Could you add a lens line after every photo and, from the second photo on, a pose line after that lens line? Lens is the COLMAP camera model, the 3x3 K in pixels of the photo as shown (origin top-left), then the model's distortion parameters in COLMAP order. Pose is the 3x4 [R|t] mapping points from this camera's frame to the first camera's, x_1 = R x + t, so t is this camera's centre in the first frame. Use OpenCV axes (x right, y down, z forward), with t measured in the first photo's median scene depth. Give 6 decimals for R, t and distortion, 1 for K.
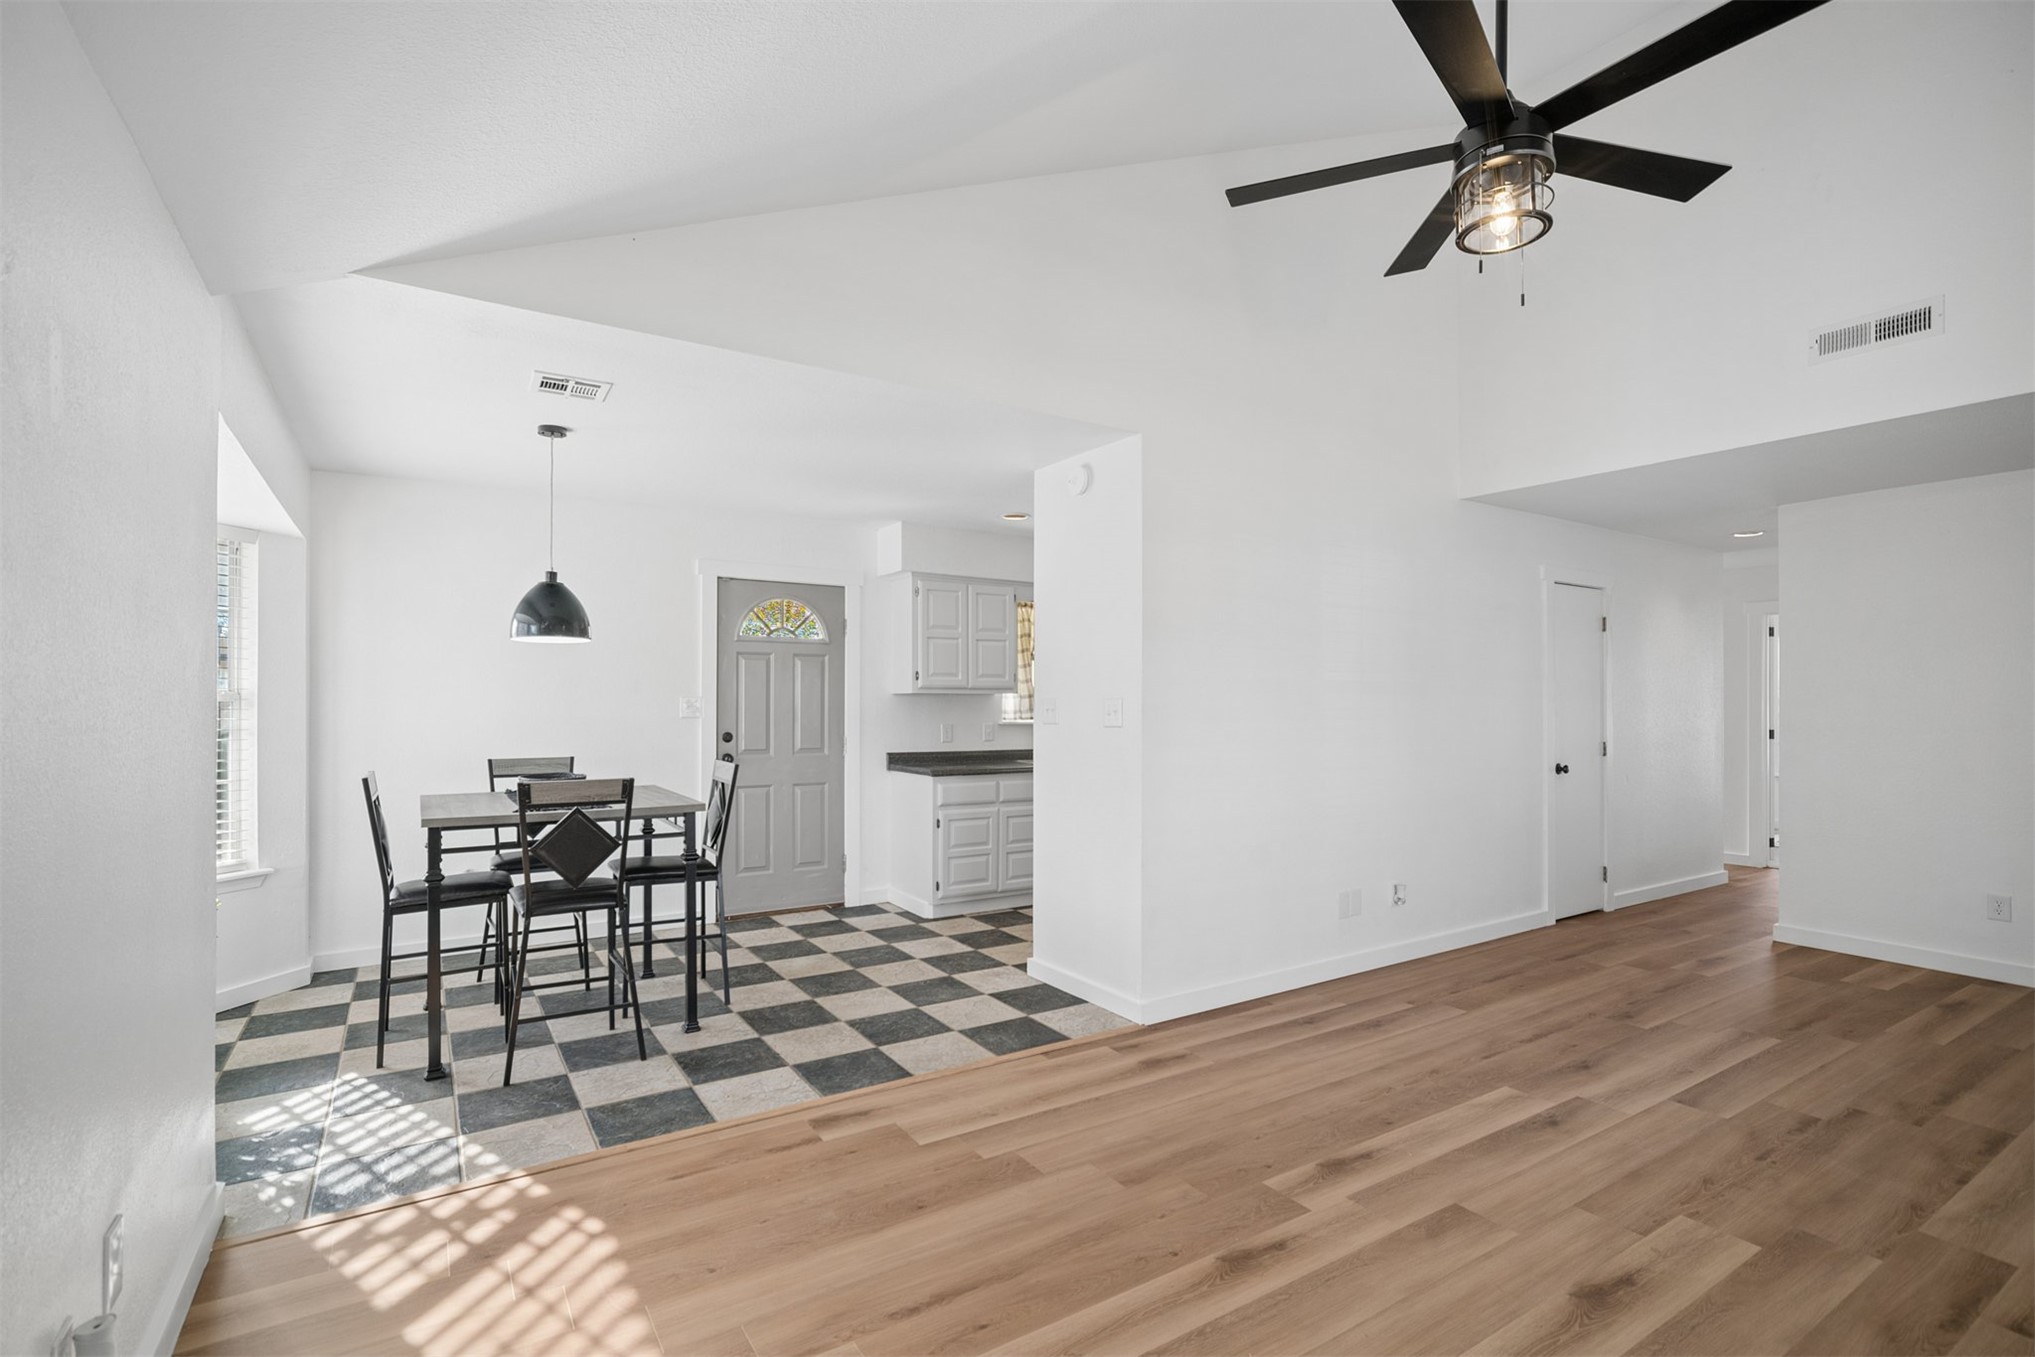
lens RADIAL K [[939.2, 0, 1032.6], [0, 939.2, 713.7], [0, 0, 1]] dist [-0.010323, 0.007032]
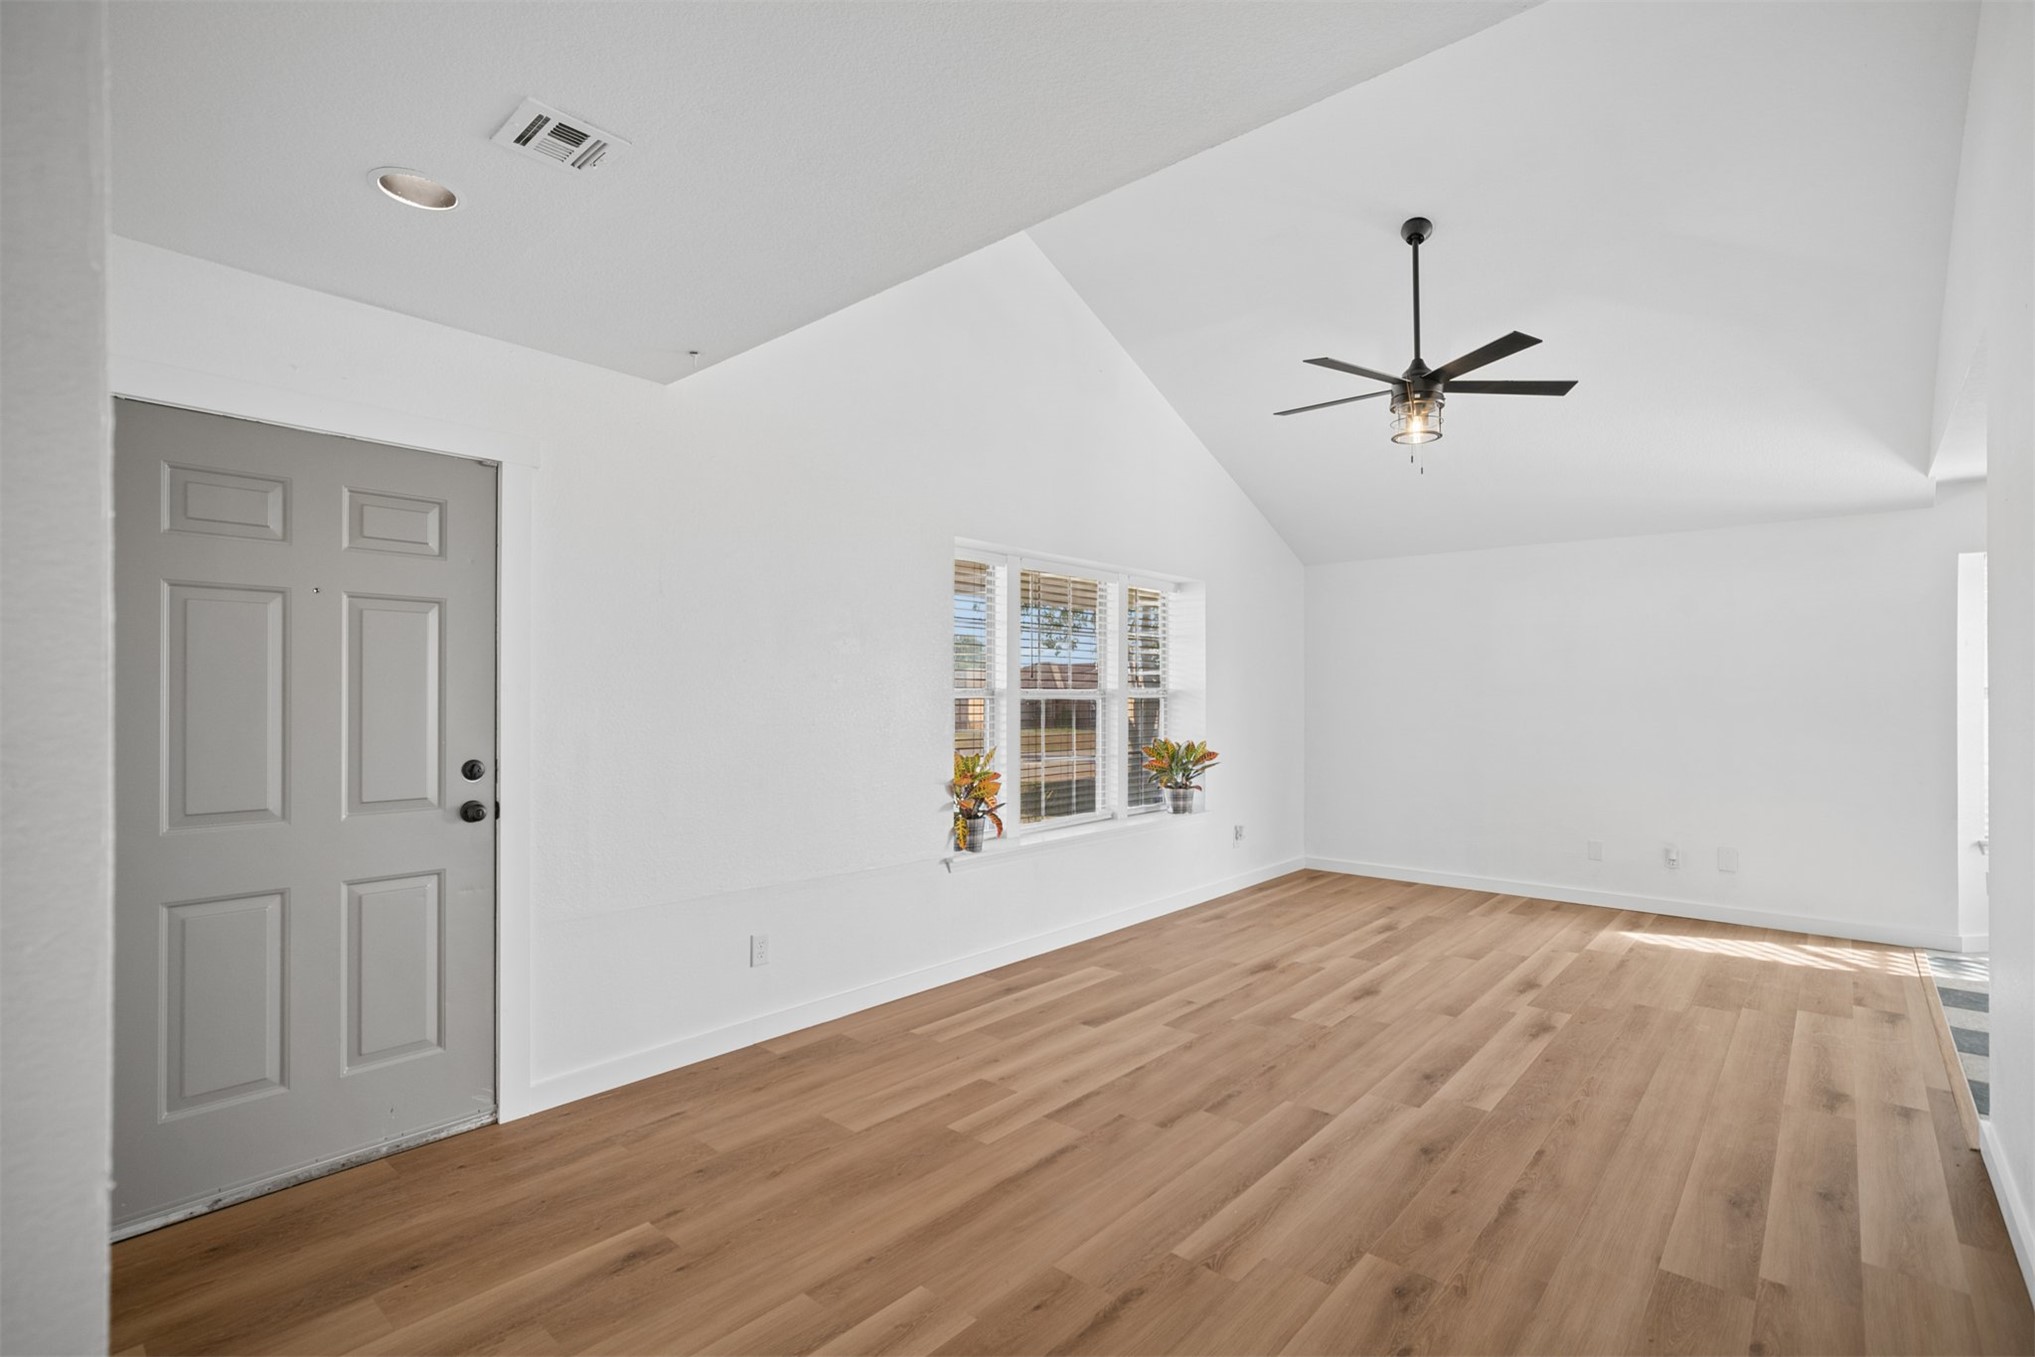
lens RADIAL K [[939.2, 0, 1043.4], [0, 939.2, 683.8], [0, 0, 1]] dist [-0.010323, 0.007032]
pose [[-0.958597, -0.005511, -0.284712, 1.300615], [-0.003996, 0.999975, -0.005902, -0.017630], [0.284737, -0.004520, -0.958595, 1.921668]]
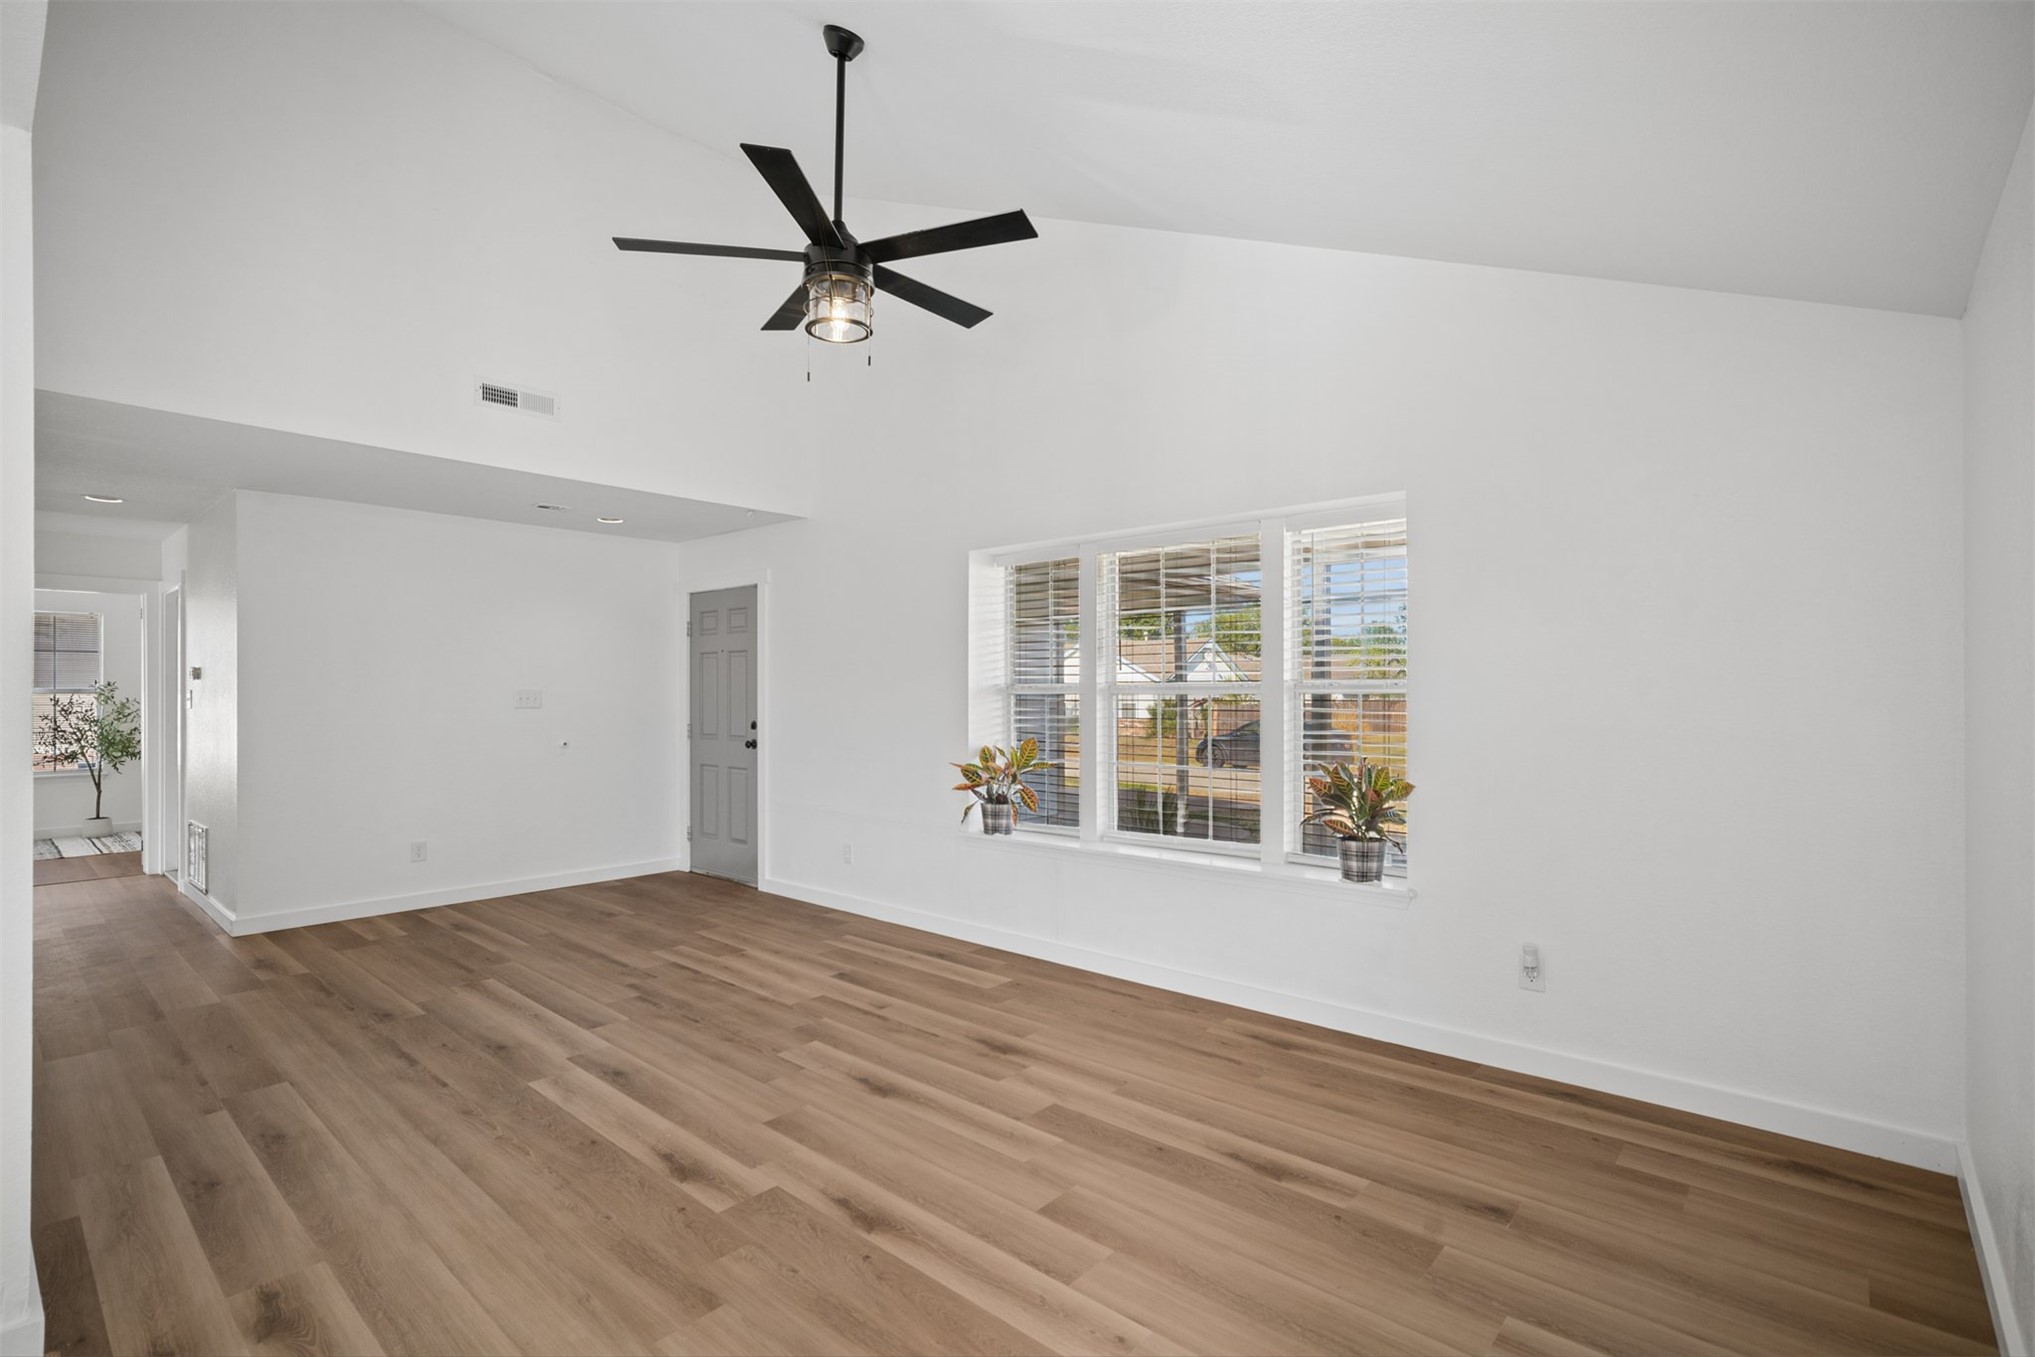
lens RADIAL K [[939.2, 0, 1014.6], [0, 939.2, 694.4], [0, 0, 1]] dist [-0.010323, 0.007032]
pose [[-0.268174, -0.001528, 0.963369, -0.623525], [0.009685, 0.999944, 0.004282, -0.007529], [-0.963322, 0.010478, -0.268144, 0.837845]]
